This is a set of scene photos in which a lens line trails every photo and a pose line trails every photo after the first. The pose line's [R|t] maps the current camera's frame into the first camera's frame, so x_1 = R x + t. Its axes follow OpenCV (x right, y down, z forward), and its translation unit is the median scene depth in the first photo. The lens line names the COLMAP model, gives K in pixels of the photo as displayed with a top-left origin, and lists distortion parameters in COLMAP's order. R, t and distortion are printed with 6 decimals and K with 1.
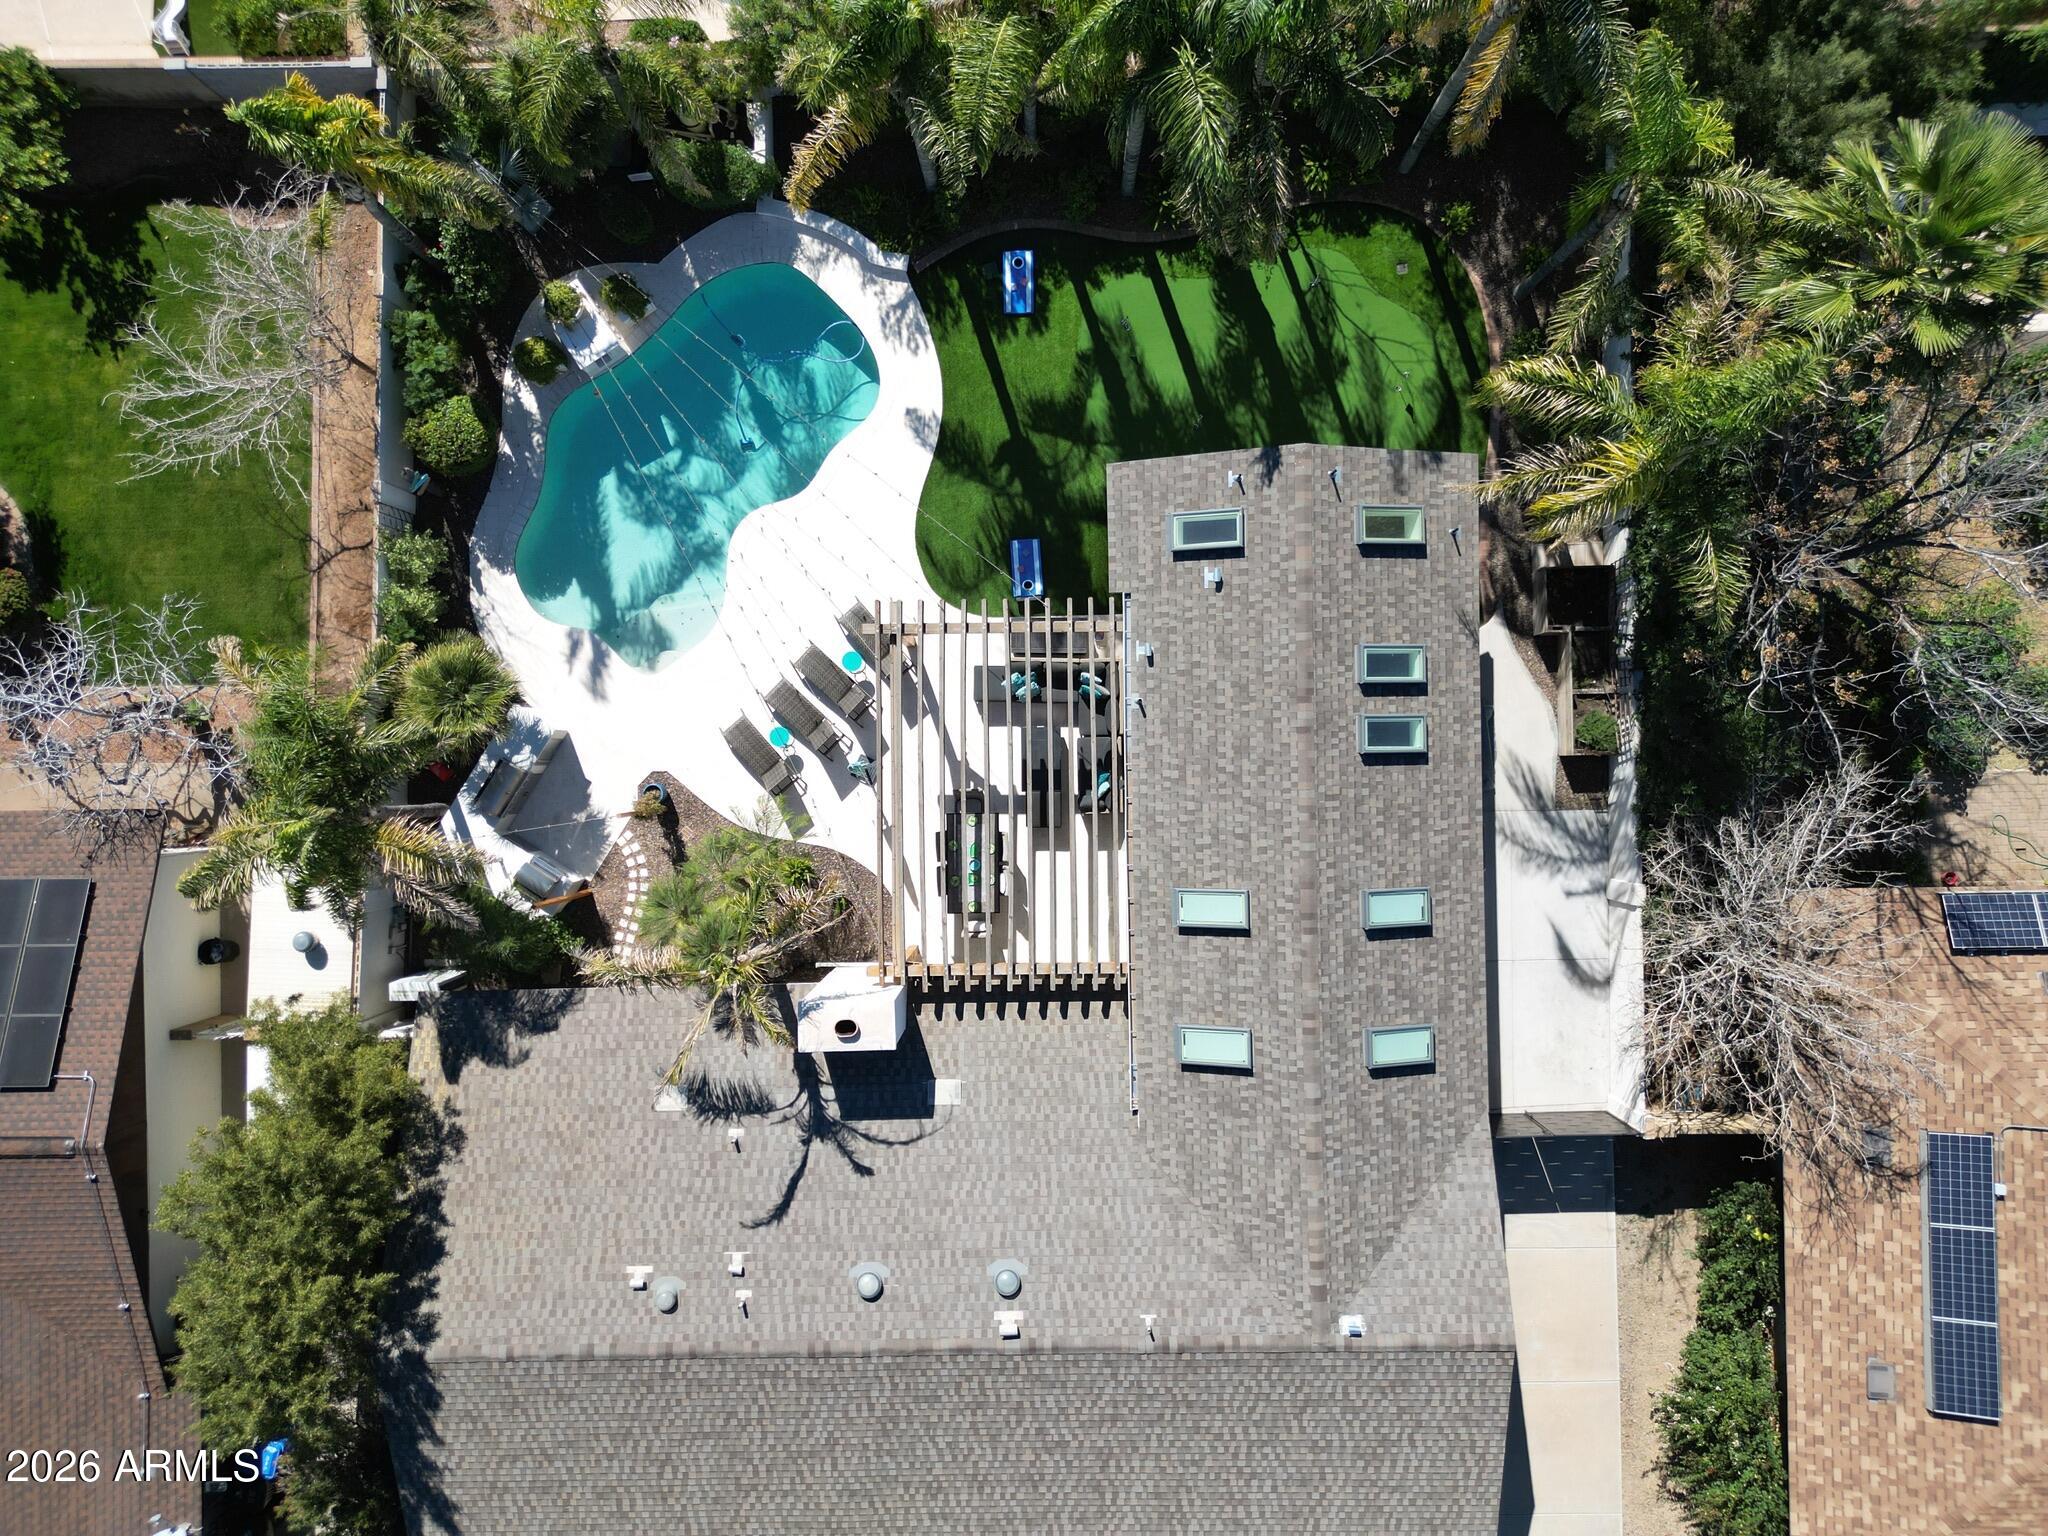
lens RADIAL K [[1427.5, 0, 1037.9], [0, 1427.5, 753.6], [0, 0, 1]] dist [0.004658, -0.047404]
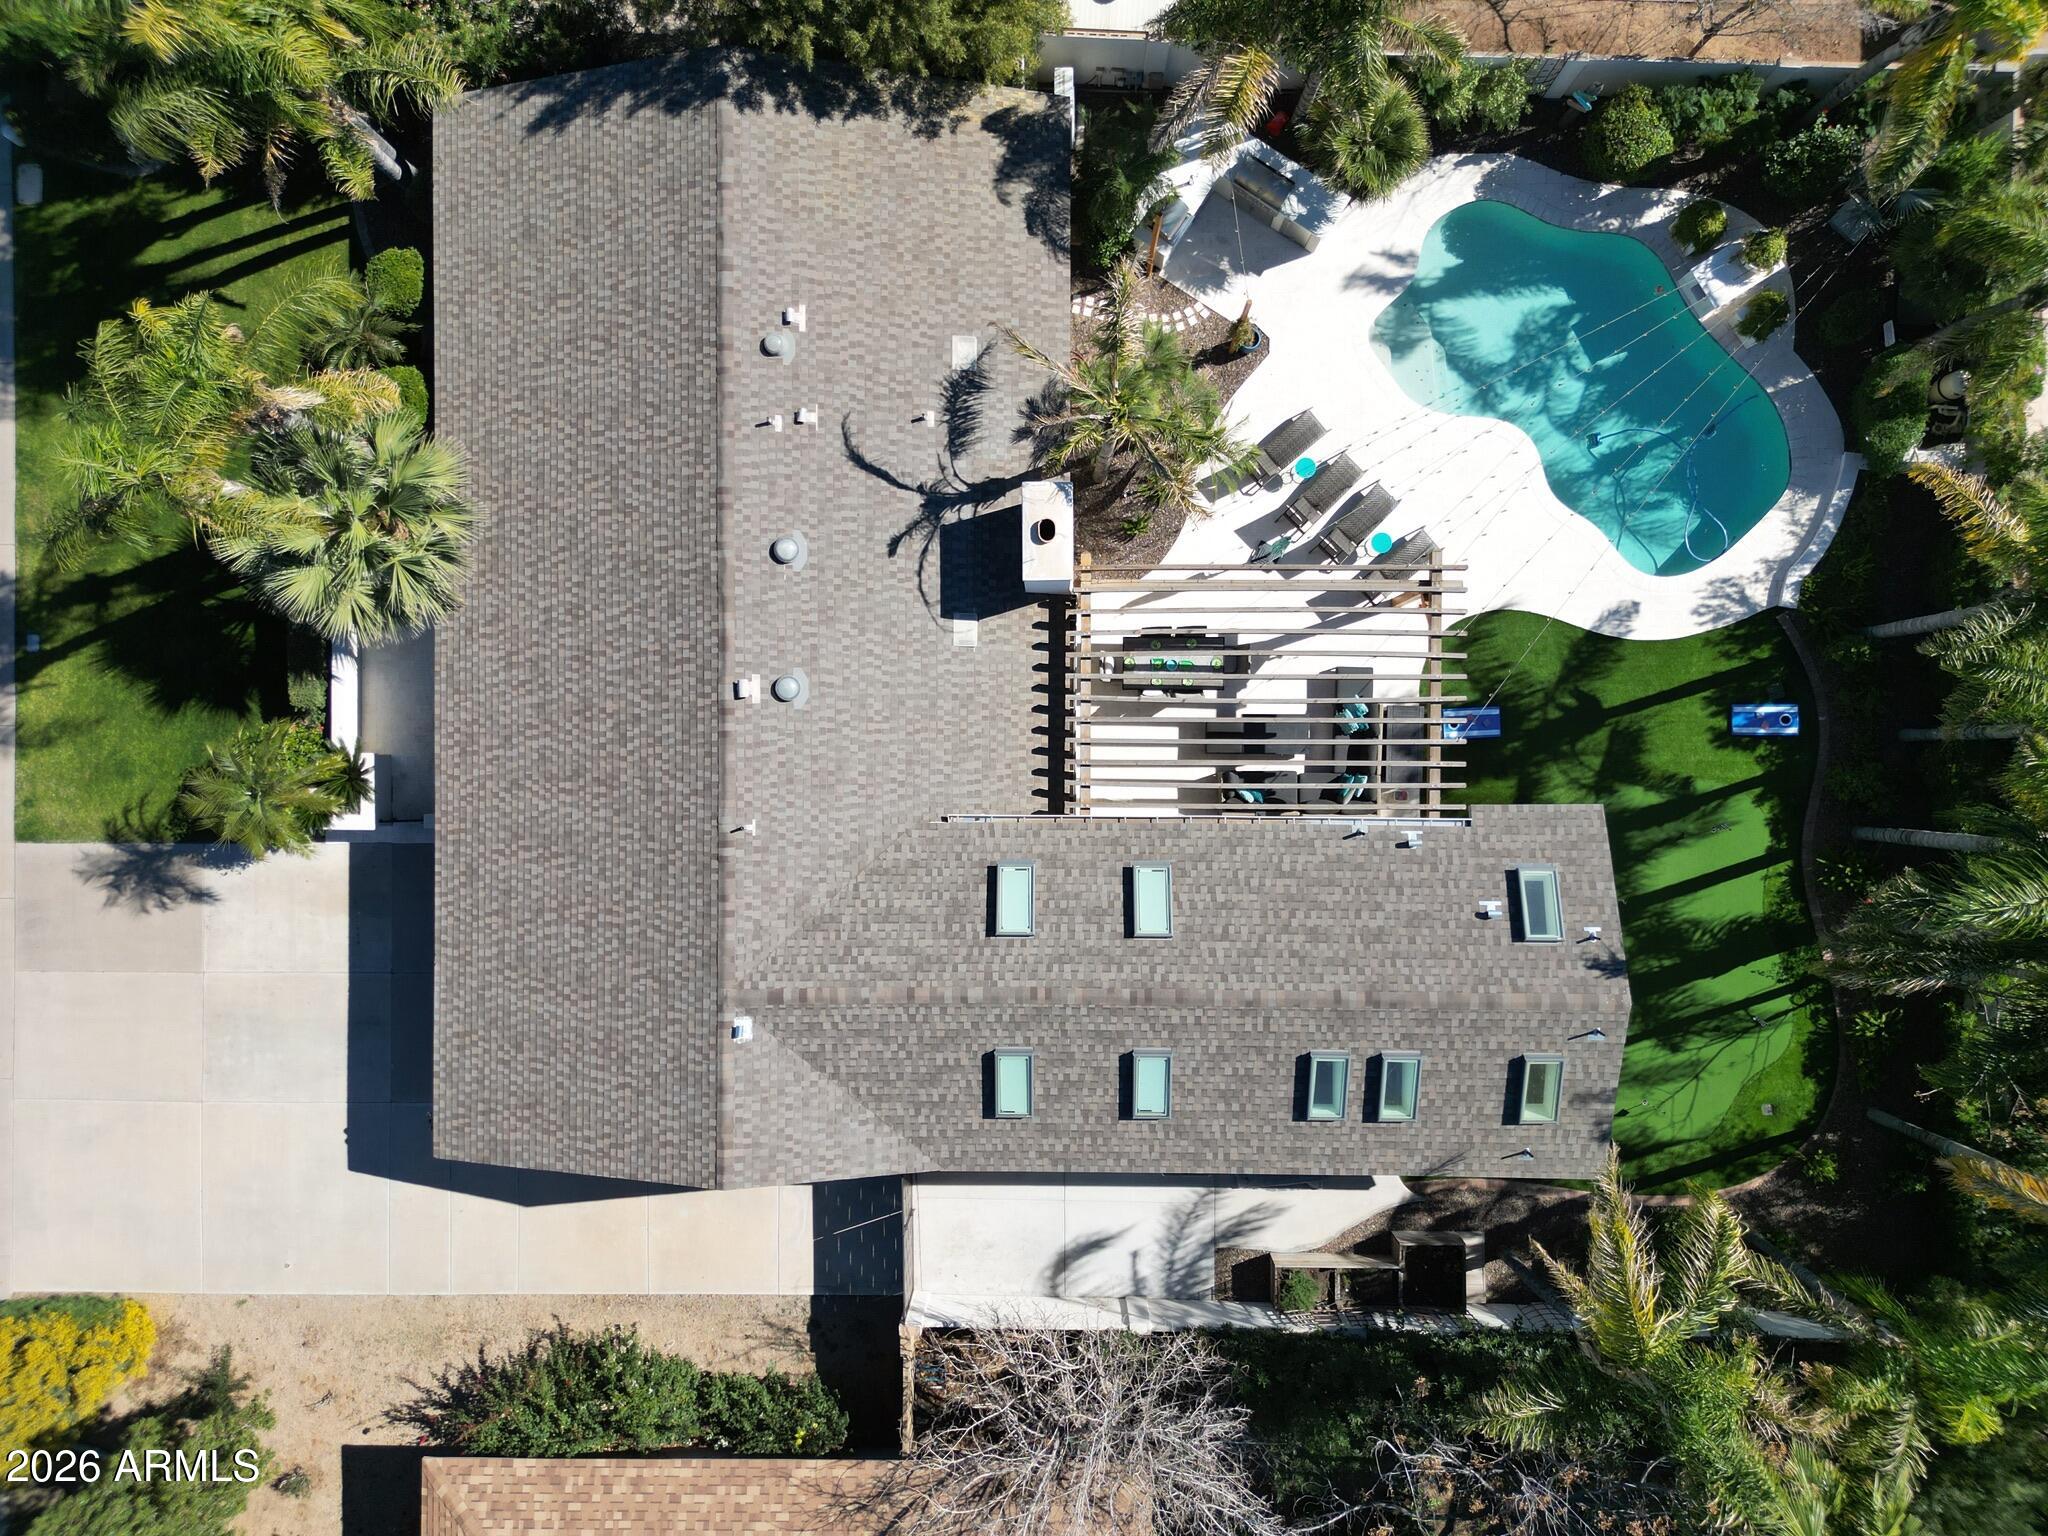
lens RADIAL K [[1427.5, 0, 1010.7], [0, 1427.5, 773.9], [0, 0, 1]] dist [0.004658, -0.047404]
pose [[-0.018631, 0.999575, 0.022428, 0.012548], [-0.999075, -0.019482, 0.038341, 0.161992], [0.038762, -0.021693, 0.999013, 0.003931]]
